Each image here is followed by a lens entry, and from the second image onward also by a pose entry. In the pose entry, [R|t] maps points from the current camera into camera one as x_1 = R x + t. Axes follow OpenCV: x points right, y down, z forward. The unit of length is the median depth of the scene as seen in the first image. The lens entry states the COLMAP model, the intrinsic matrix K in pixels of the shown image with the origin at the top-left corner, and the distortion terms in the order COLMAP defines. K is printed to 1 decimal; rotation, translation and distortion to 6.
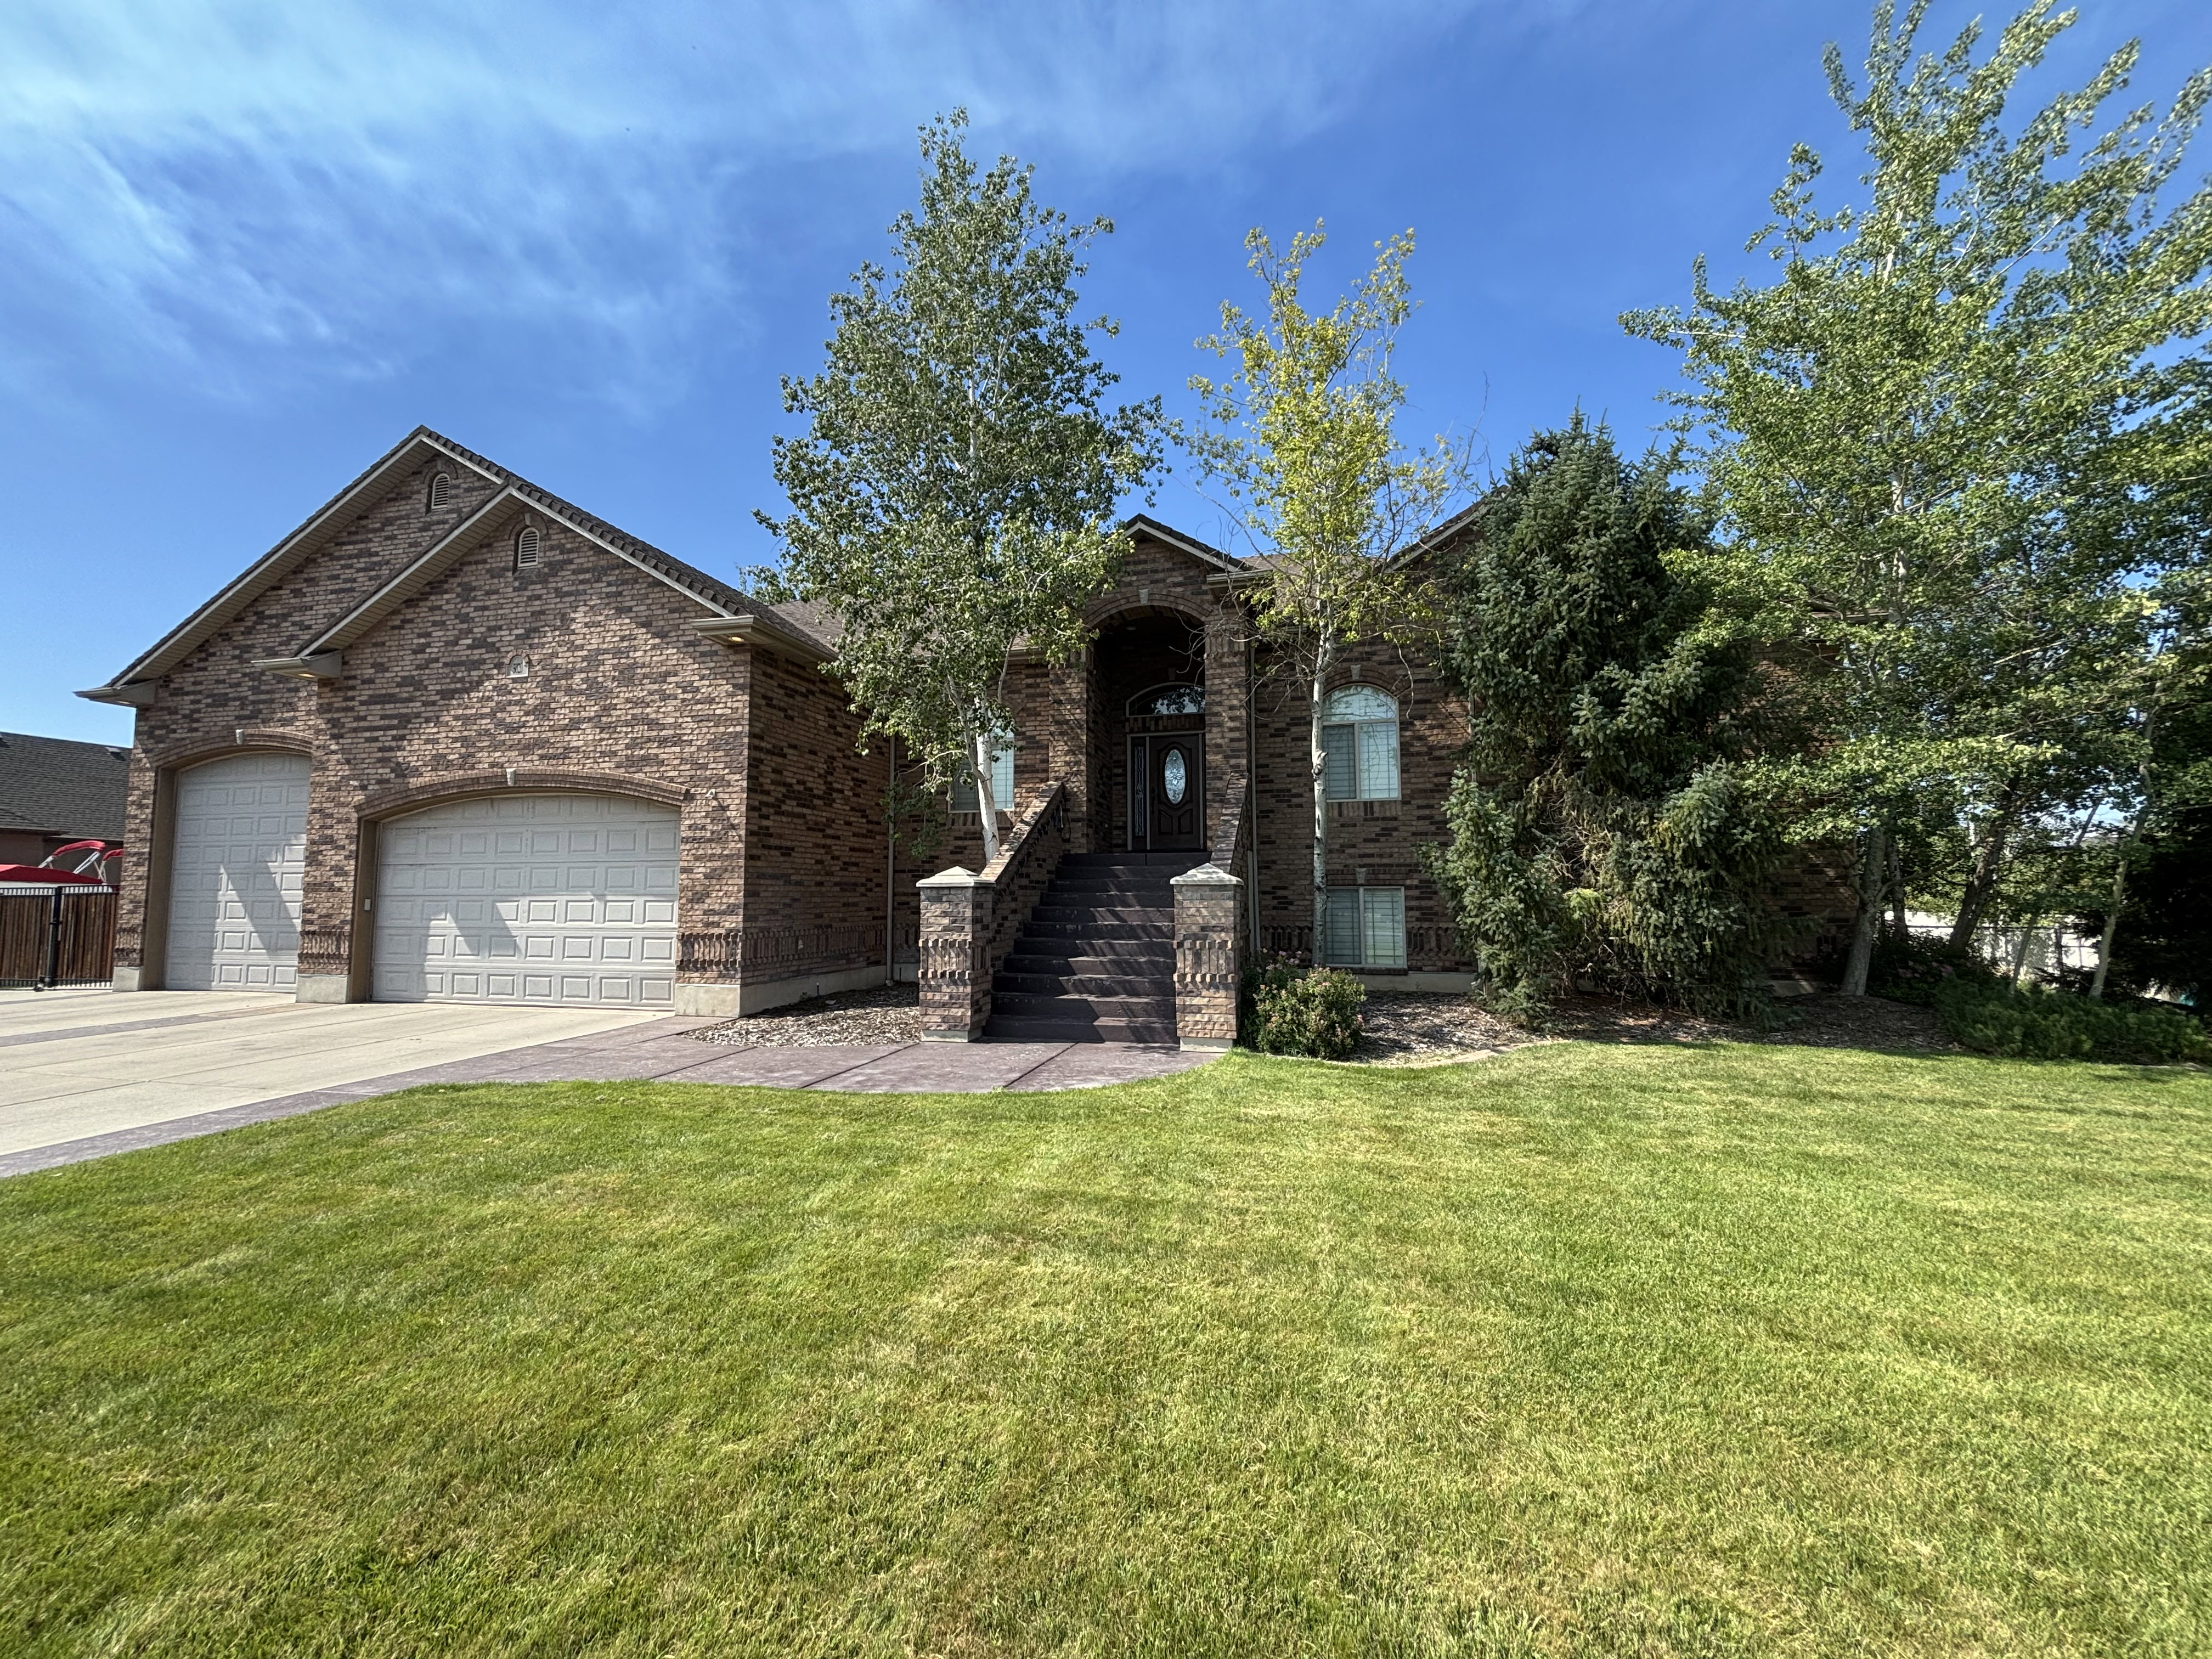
lens RADIAL K [[915.4, 0, 1100.6], [0, 915.4, 825.3], [0, 0, 1]] dist [-0.001582, 0.003480]
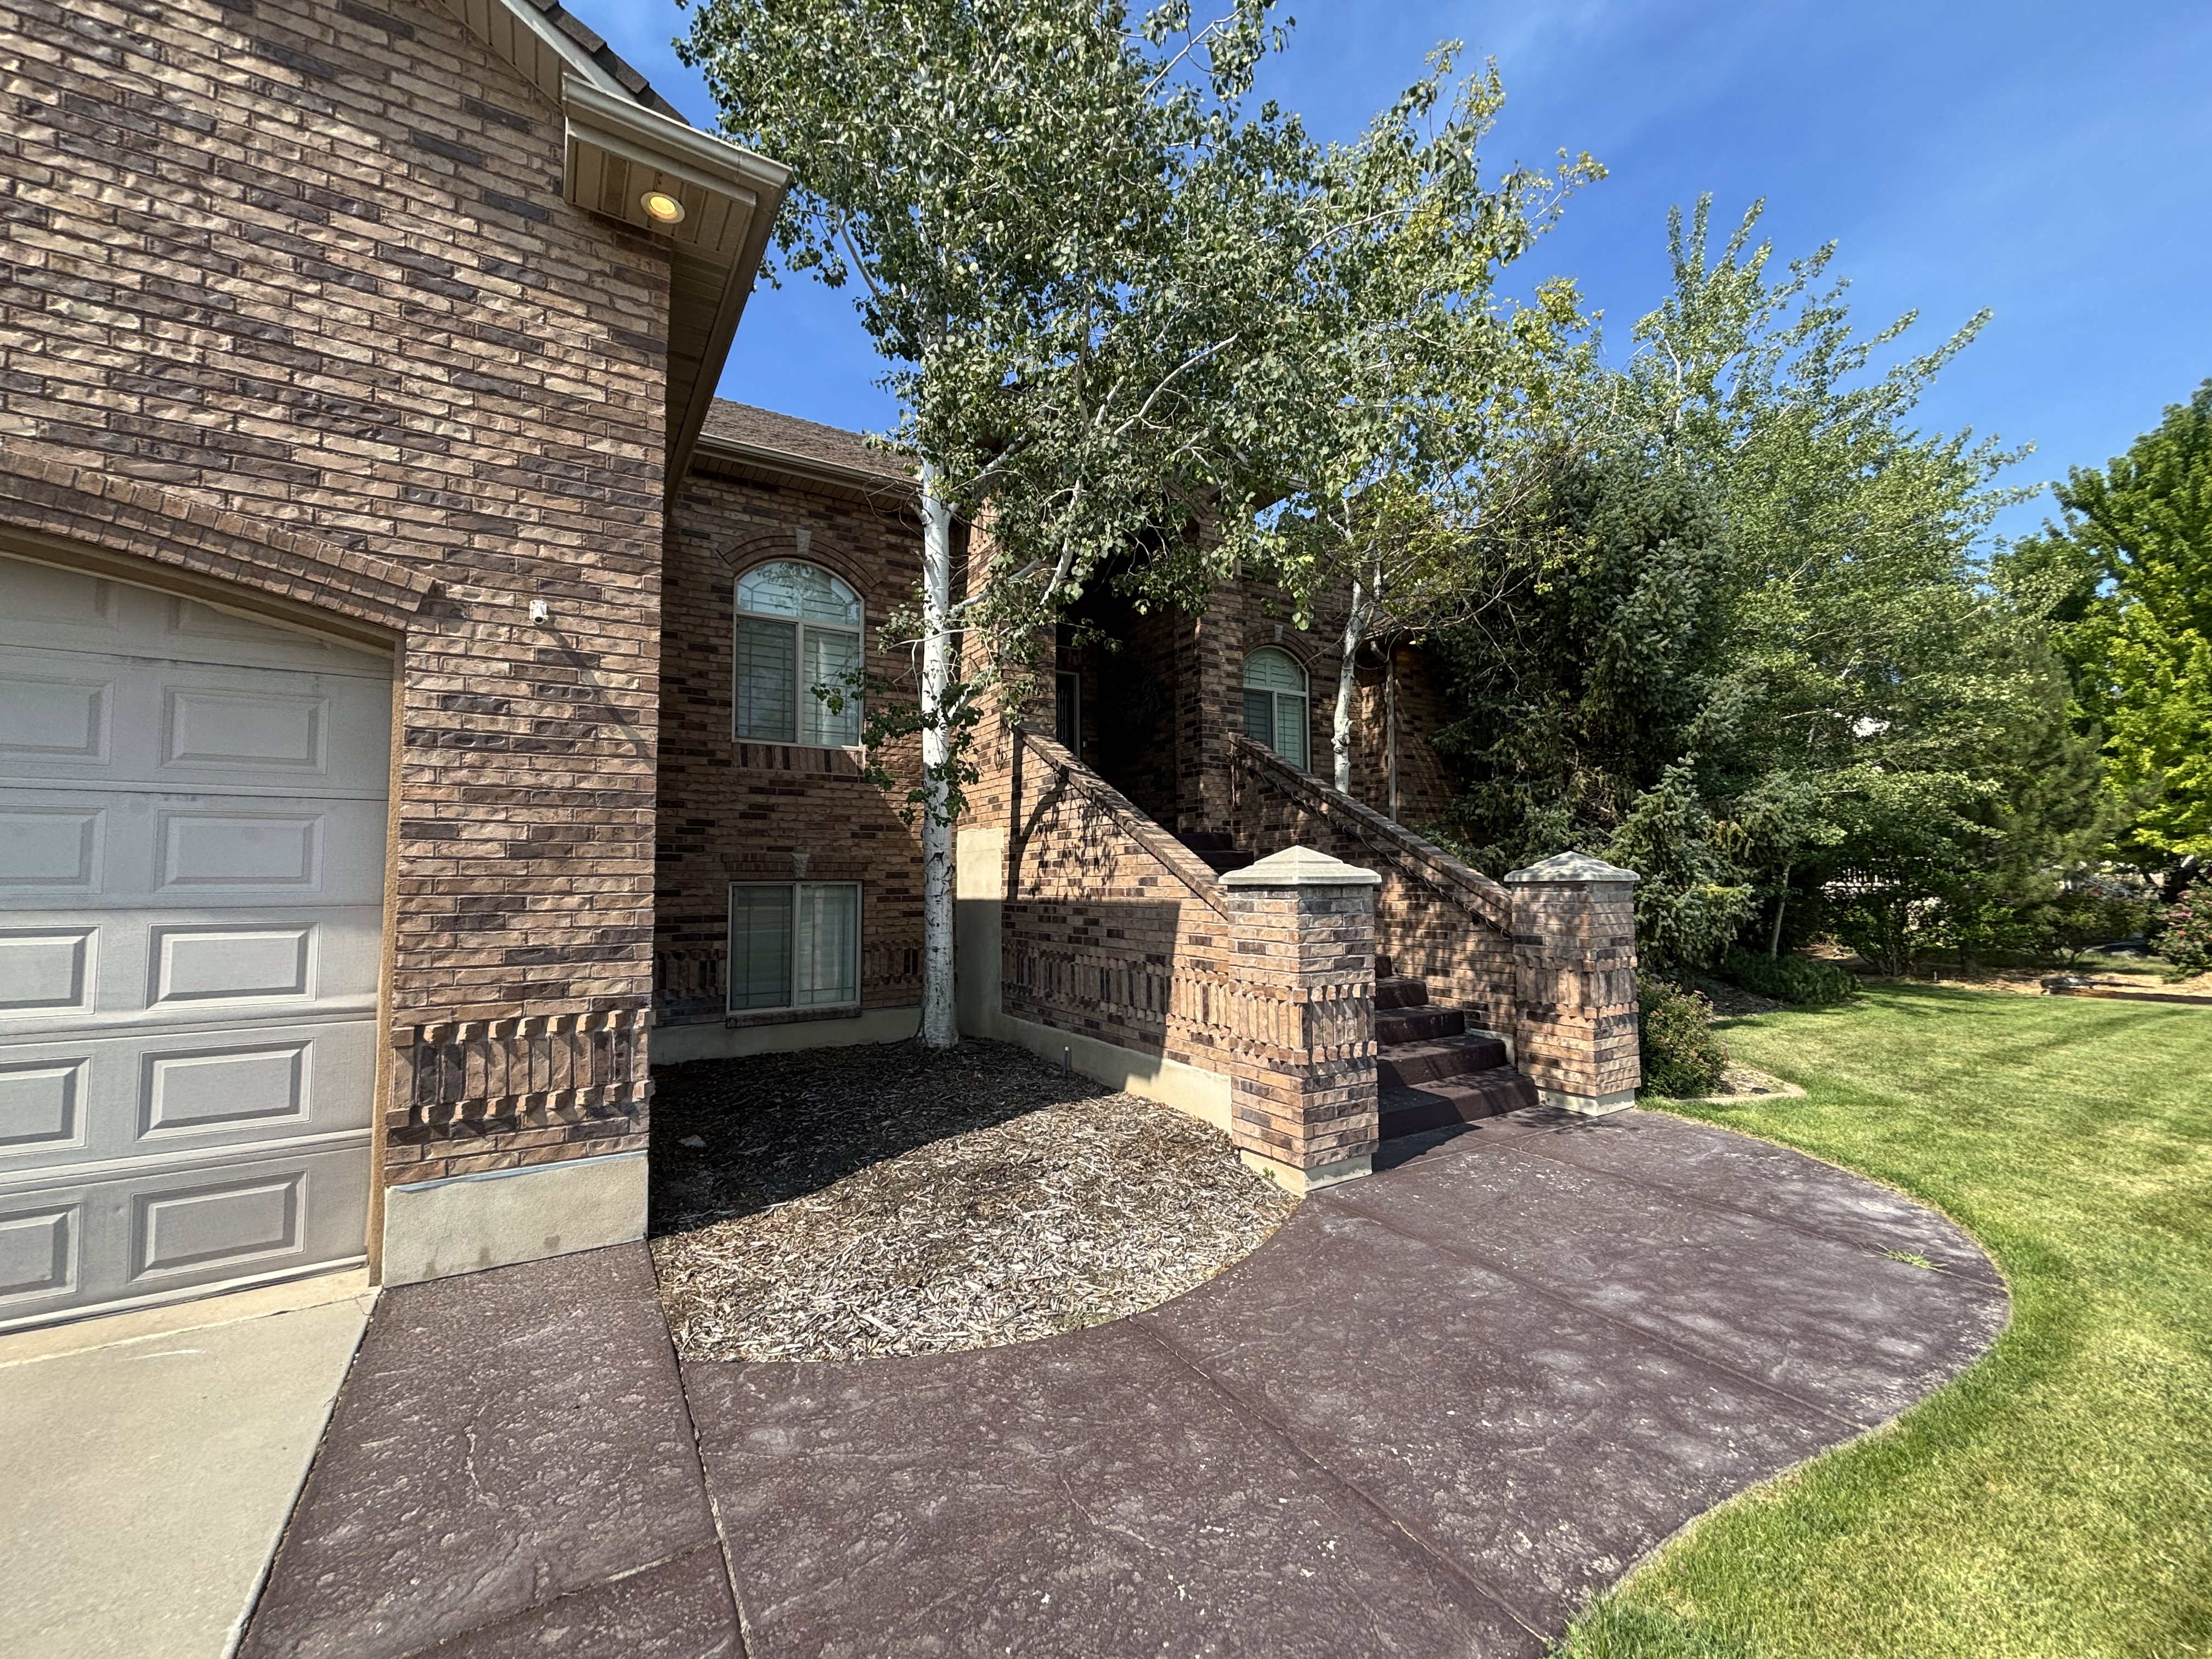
lens RADIAL K [[915.4, 0, 1100.6], [0, 915.4, 825.3], [0, 0, 1]] dist [-0.001582, 0.003480]
pose [[0.686675, 0.045365, 0.725548, -0.492332], [-0.053240, 0.998509, -0.012044, 0.036196], [-0.725013, -0.030357, 0.688066, 0.566754]]
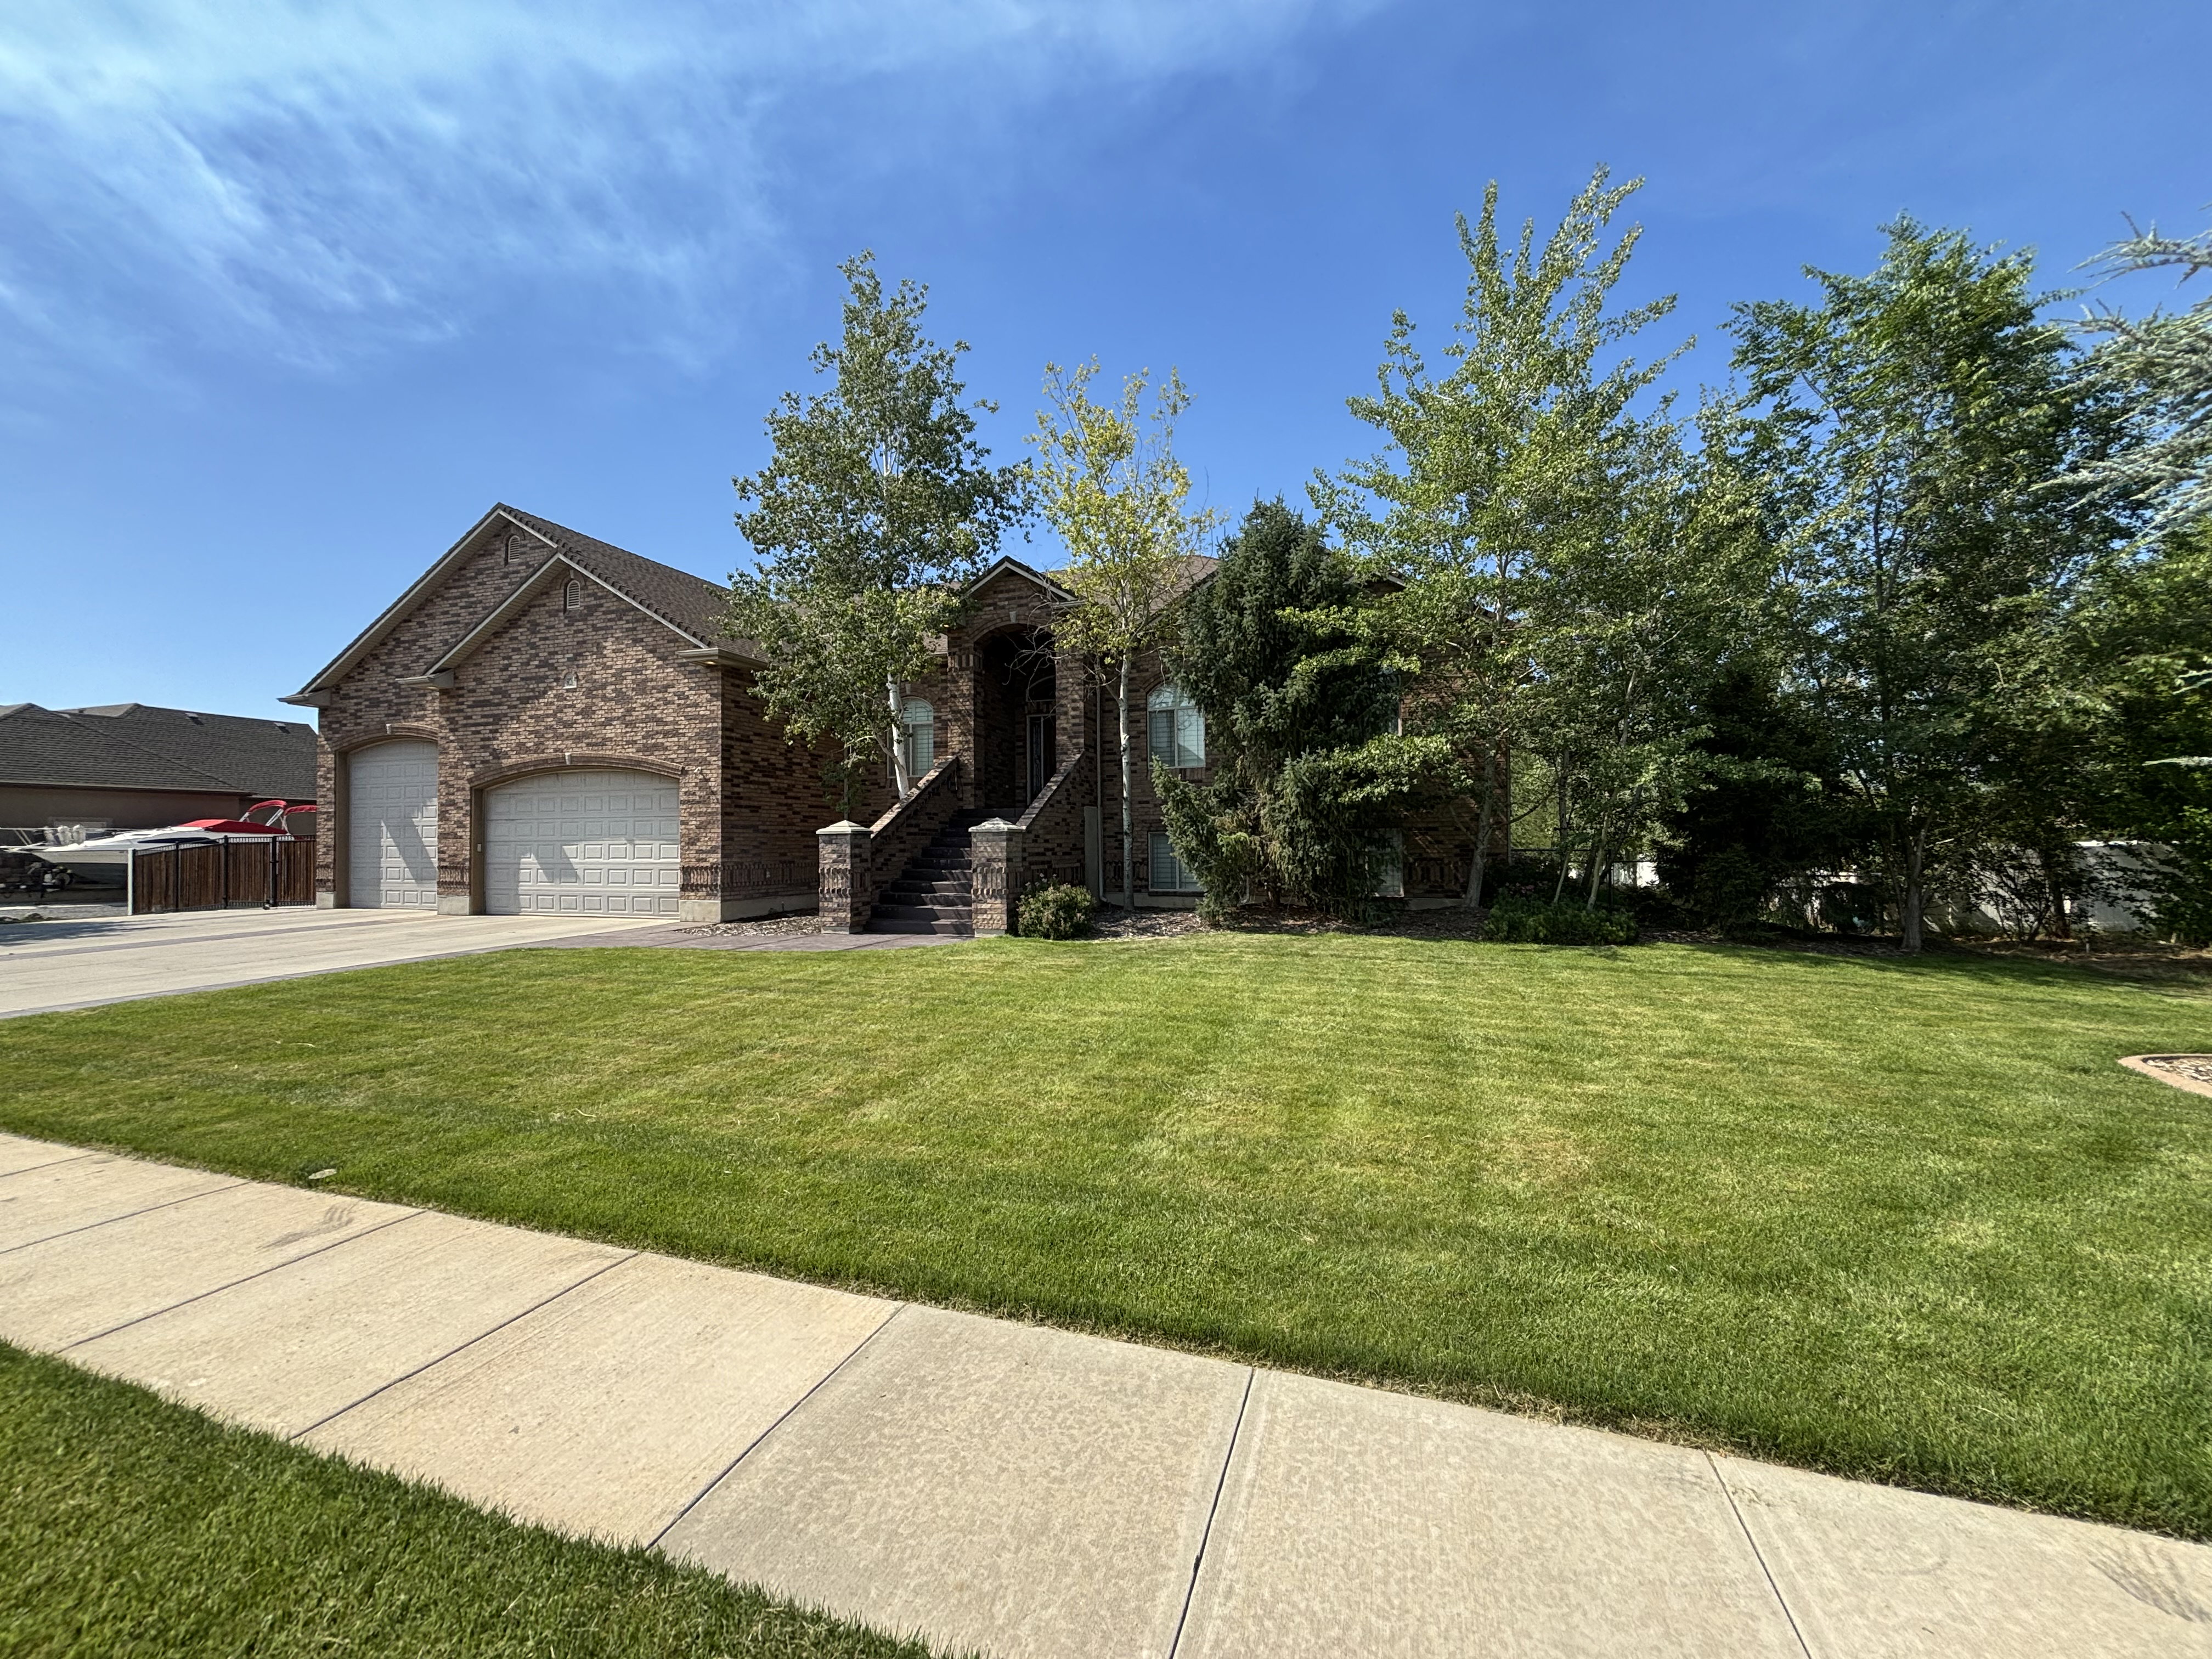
lens RADIAL K [[898.2, 0, 1106.0], [0, 898.2, 829.5], [0, 0, 1]] dist [-0.004618, -0.000386]
pose [[0.997504, -0.005486, -0.070401, 0.297877], [0.010071, 0.997838, 0.064945, -0.024822], [0.069892, -0.065492, 0.995402, -0.351874]]
